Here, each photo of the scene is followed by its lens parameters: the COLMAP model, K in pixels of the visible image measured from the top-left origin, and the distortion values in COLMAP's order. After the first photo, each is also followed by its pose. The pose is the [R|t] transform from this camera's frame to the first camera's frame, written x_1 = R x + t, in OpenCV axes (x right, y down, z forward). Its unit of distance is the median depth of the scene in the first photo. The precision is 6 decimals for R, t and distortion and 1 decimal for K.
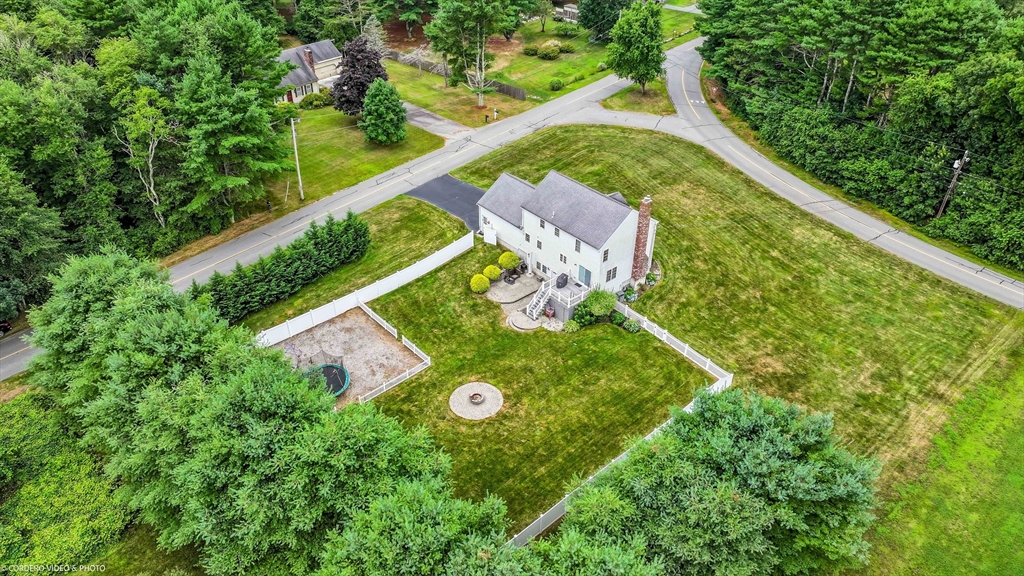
lens RADIAL K [[727.2, 0, 514.5], [0, 727.2, 283.2], [0, 0, 1]] dist [-0.034644, 0.119066]
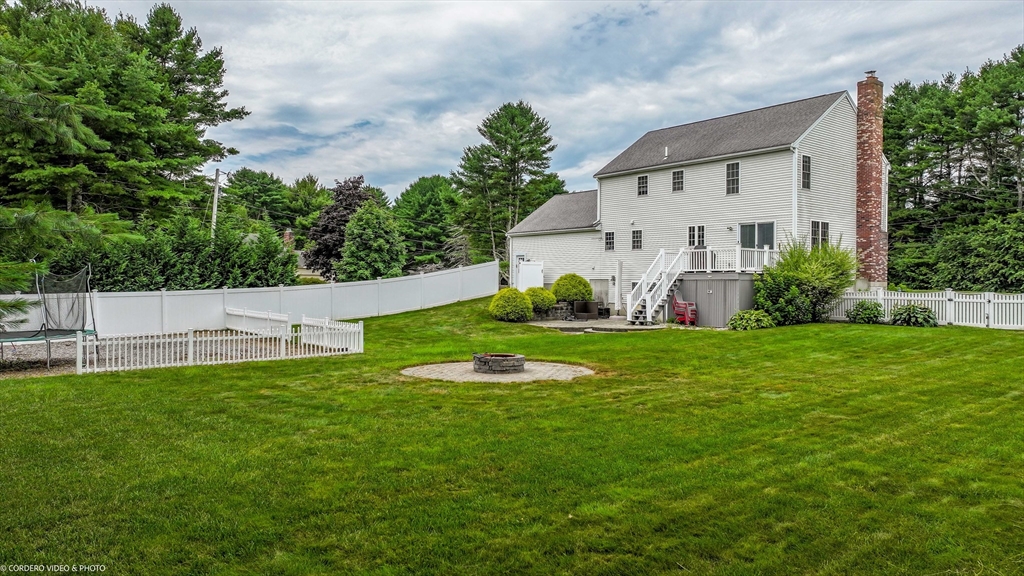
lens RADIAL K [[727.2, 0, 514.5], [0, 727.2, 283.2], [0, 0, 1]] dist [-0.034644, 0.119066]
pose [[0.999565, -0.002548, -0.029396, -0.032803], [-0.014355, 0.828415, -0.559930, 0.244270], [0.025779, 0.560108, 0.828018, 0.639144]]
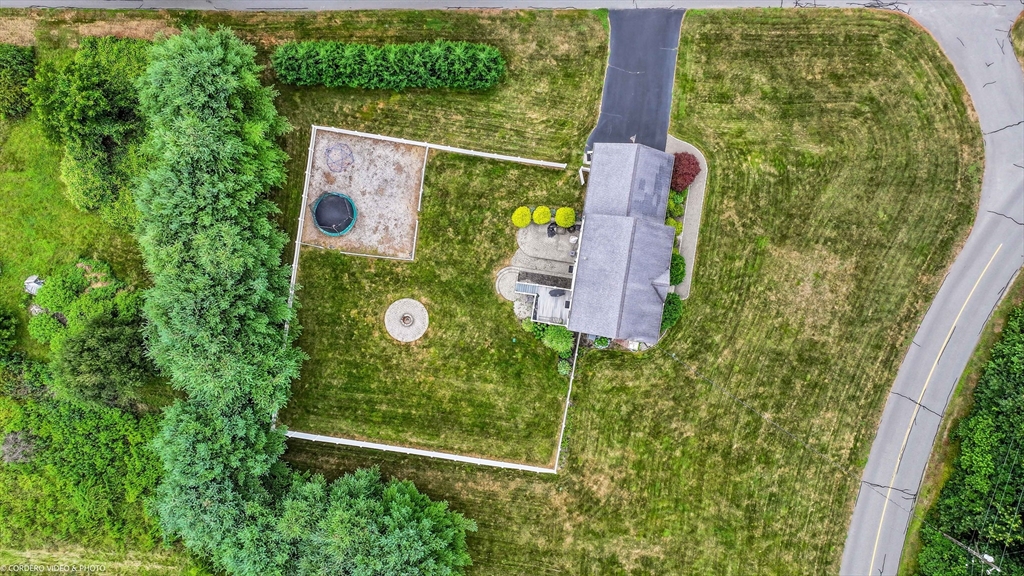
lens RADIAL K [[727.2, 0, 514.5], [0, 727.2, 283.2], [0, 0, 1]] dist [-0.034644, 0.119066]
pose [[0.648742, 0.760699, -0.021682, 0.038474], [-0.423898, 0.384878, 0.819865, -0.808146], [0.632016, -0.522690, 0.572146, 0.375740]]
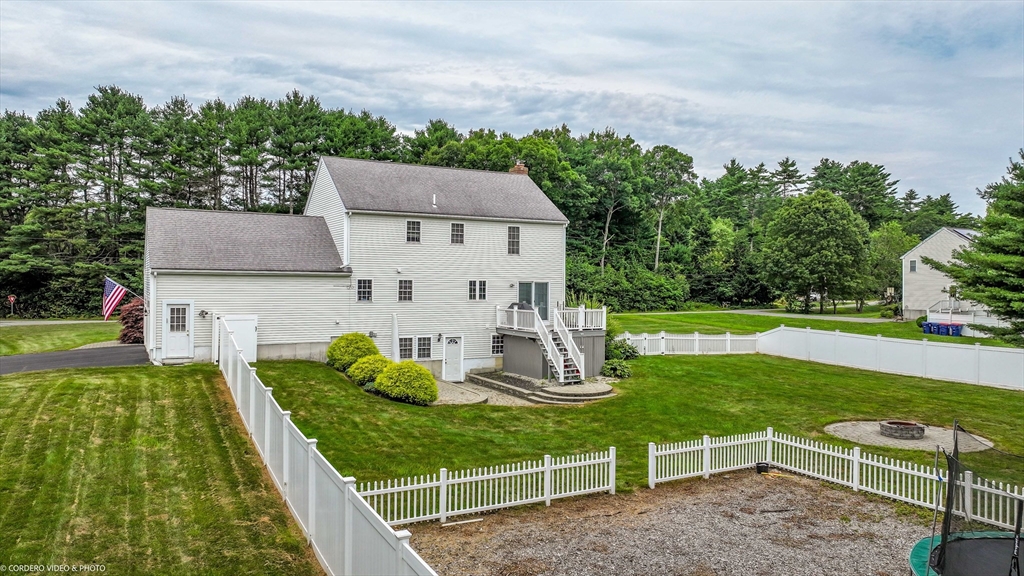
lens RADIAL K [[727.2, 0, 514.5], [0, 727.2, 283.2], [0, 0, 1]] dist [-0.034644, 0.119066]
pose [[0.188825, 0.001444, 0.982010, -0.383387], [0.549148, 0.828871, -0.106811, 0.024997], [-0.814114, 0.559438, 0.155719, 0.904632]]
